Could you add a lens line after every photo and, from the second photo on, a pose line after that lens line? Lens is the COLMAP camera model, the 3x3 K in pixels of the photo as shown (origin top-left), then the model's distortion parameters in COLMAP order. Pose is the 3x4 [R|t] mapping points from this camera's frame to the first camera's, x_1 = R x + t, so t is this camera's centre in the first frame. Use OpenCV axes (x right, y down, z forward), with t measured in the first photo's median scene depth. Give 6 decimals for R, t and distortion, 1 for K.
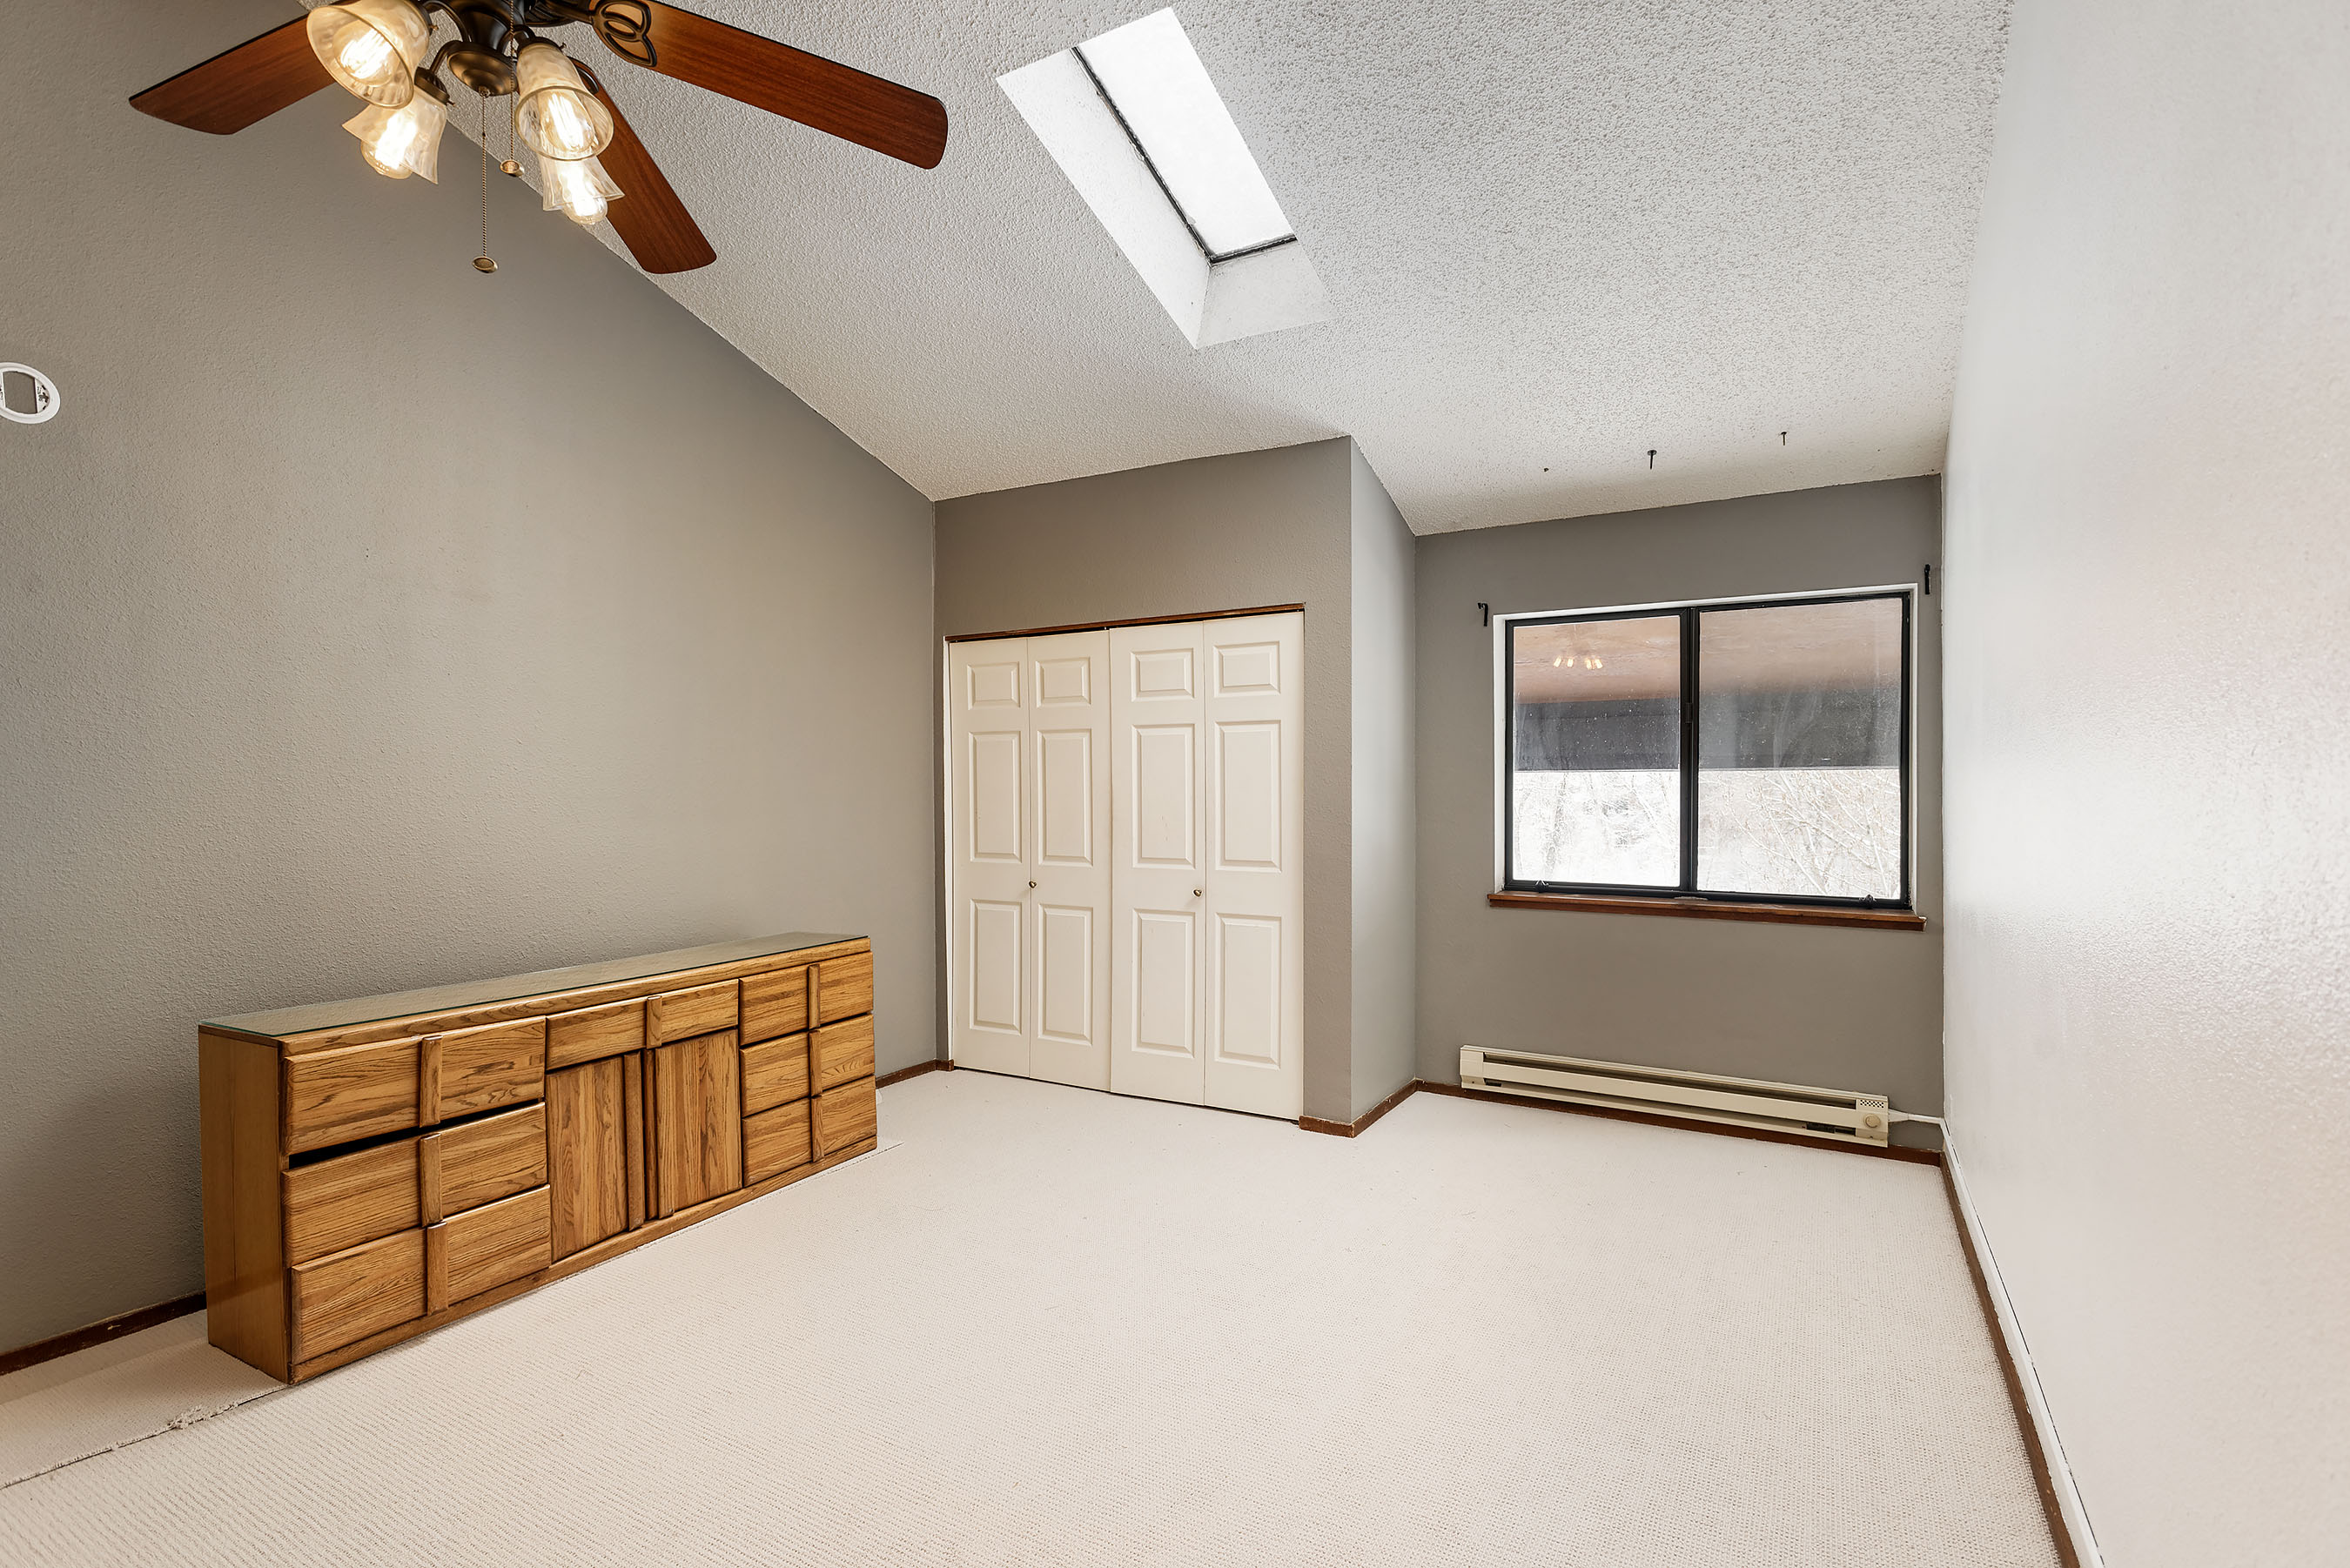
lens RADIAL K [[1119.6, 0, 1175.0], [0, 1119.6, 784.0], [0, 0, 1]] dist [0.001740, 0.000281]
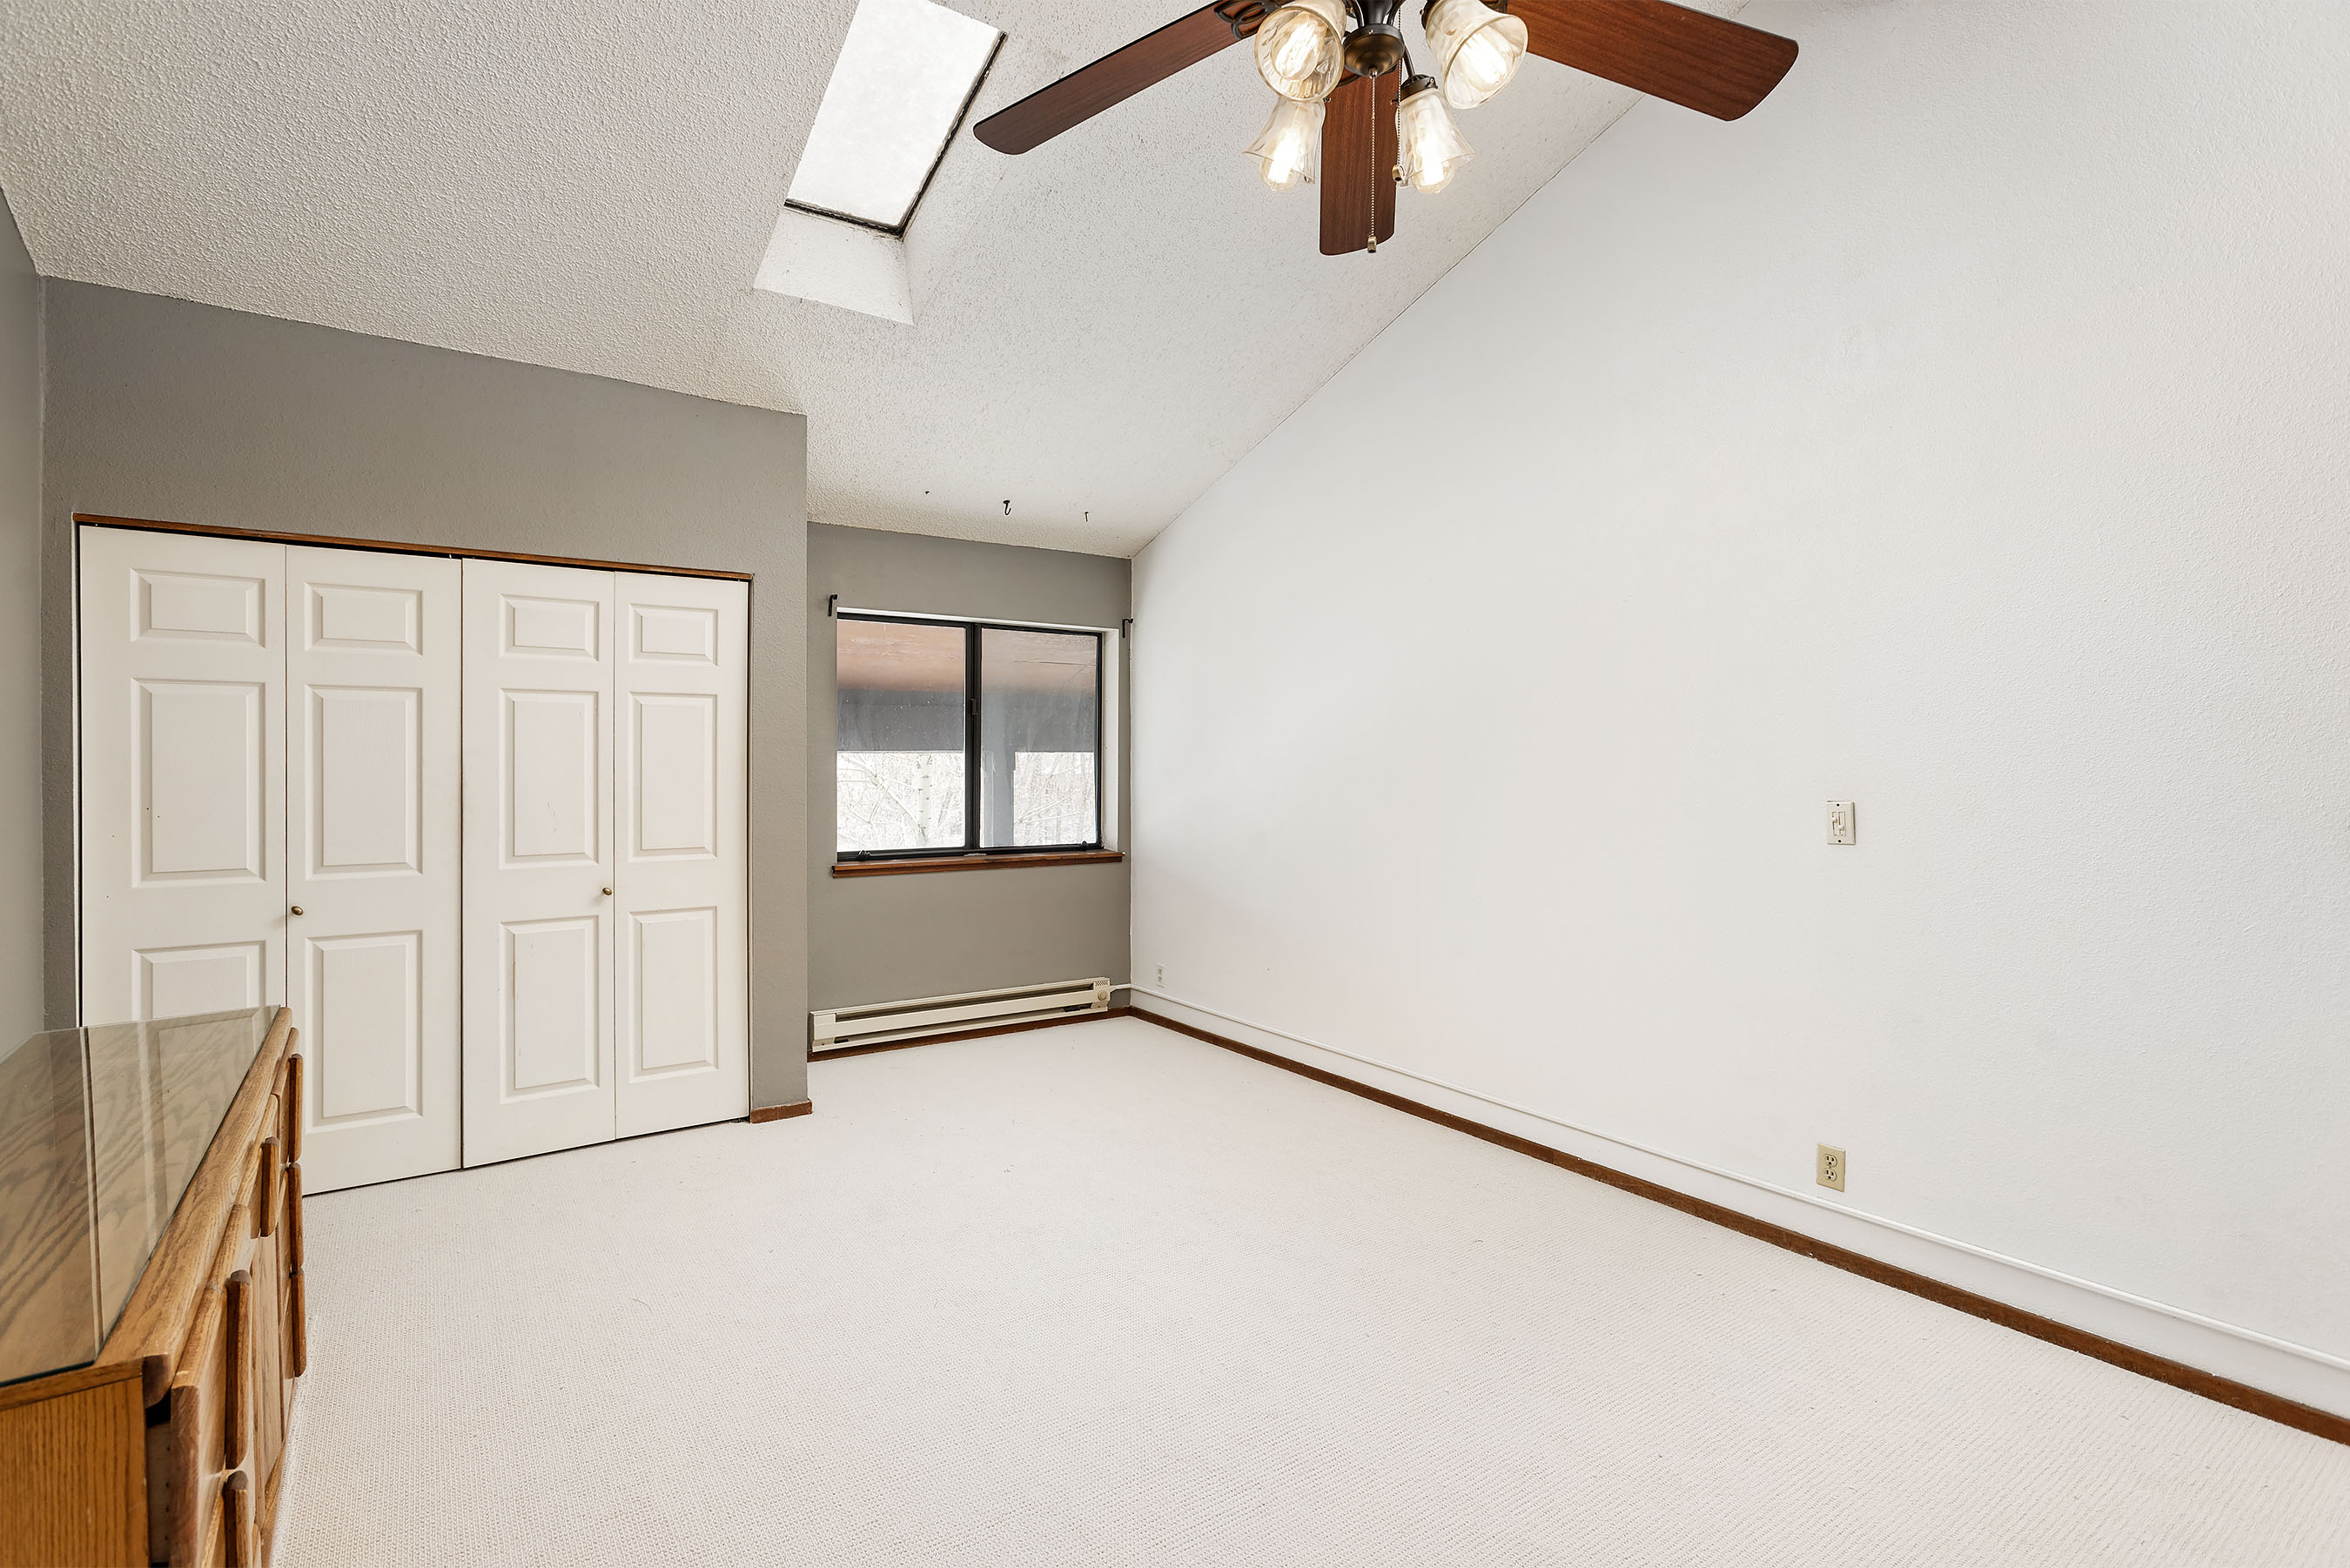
lens RADIAL K [[1100.7, 0, 1164.8], [0, 1100.7, 760.3], [0, 0, 1]] dist [-0.000603, -0.000085]
pose [[0.450770, 0.003692, 0.892633, -0.542742], [0.002092, 0.999984, -0.005192, 0.003411], [-0.892638, 0.004208, 0.450755, 0.249334]]
